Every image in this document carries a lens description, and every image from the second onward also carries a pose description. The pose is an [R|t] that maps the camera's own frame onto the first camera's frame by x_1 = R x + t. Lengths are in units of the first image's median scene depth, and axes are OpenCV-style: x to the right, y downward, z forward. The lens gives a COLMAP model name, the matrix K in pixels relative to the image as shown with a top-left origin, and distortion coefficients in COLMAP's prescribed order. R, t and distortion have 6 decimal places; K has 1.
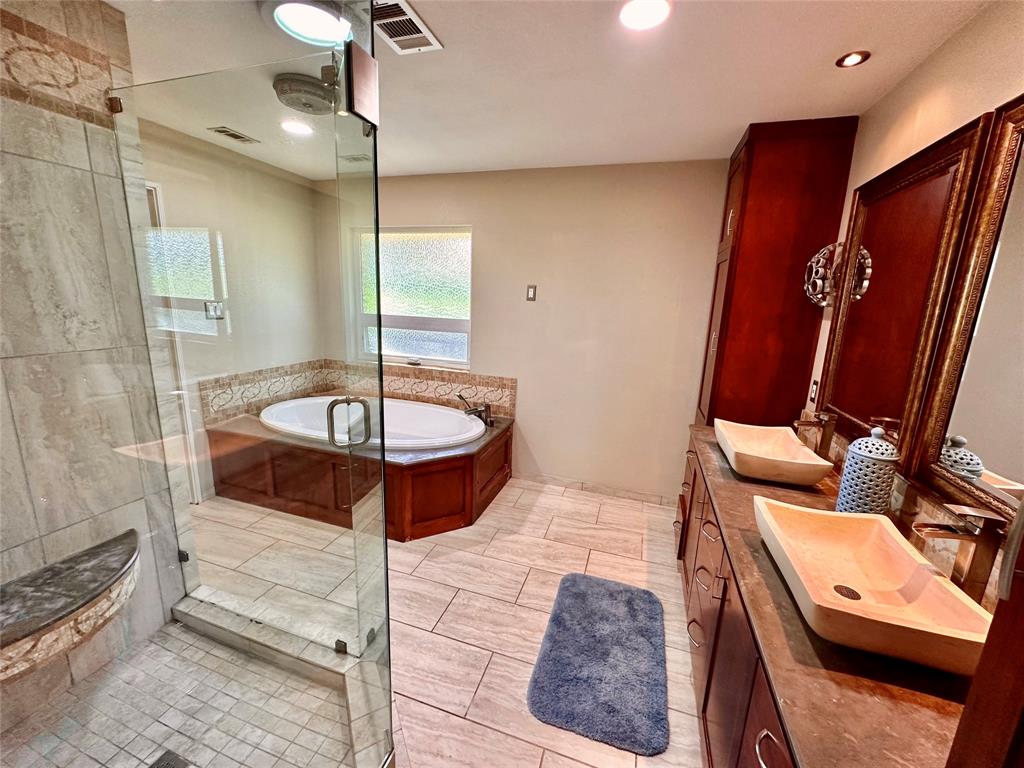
lens RADIAL K [[408.2, 0, 513.3], [0, 408.2, 382.9], [0, 0, 1]] dist [-0.000548, -0.000101]
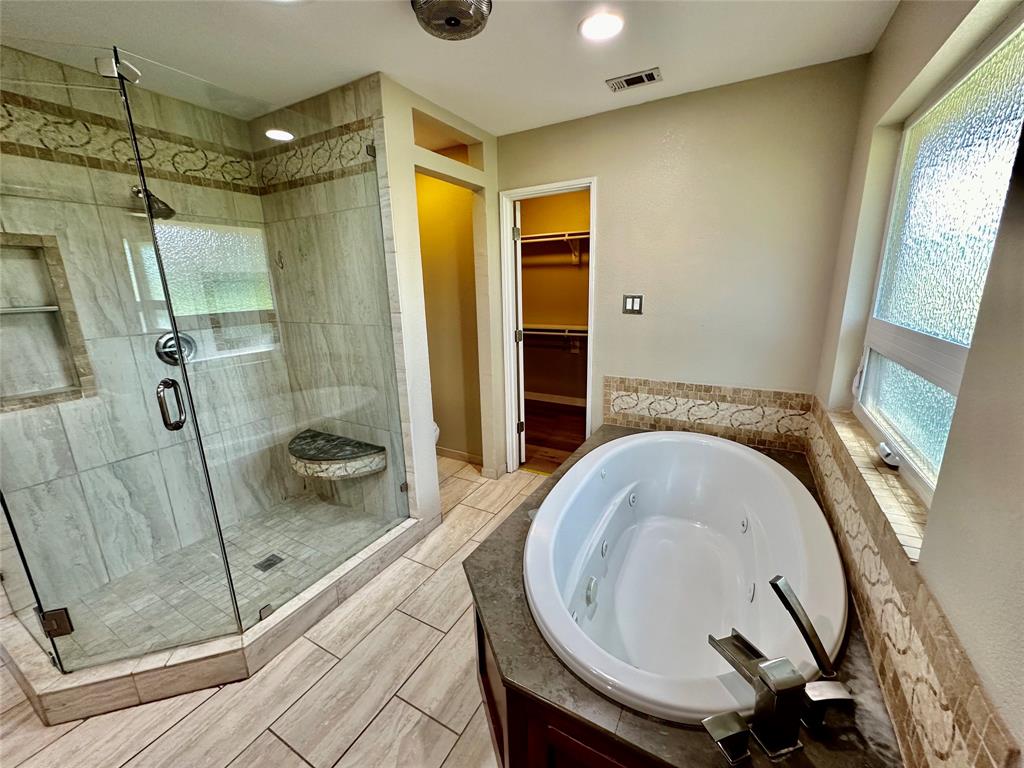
lens RADIAL K [[408.2, 0, 515.0], [0, 408.2, 381.3], [0, 0, 1]] dist [-0.000548, -0.000101]
pose [[-0.198230, 0.195850, -0.960389, 0.363930], [-0.189219, 0.953755, 0.233553, -0.314887], [0.961718, 0.228021, -0.152004, 1.658513]]
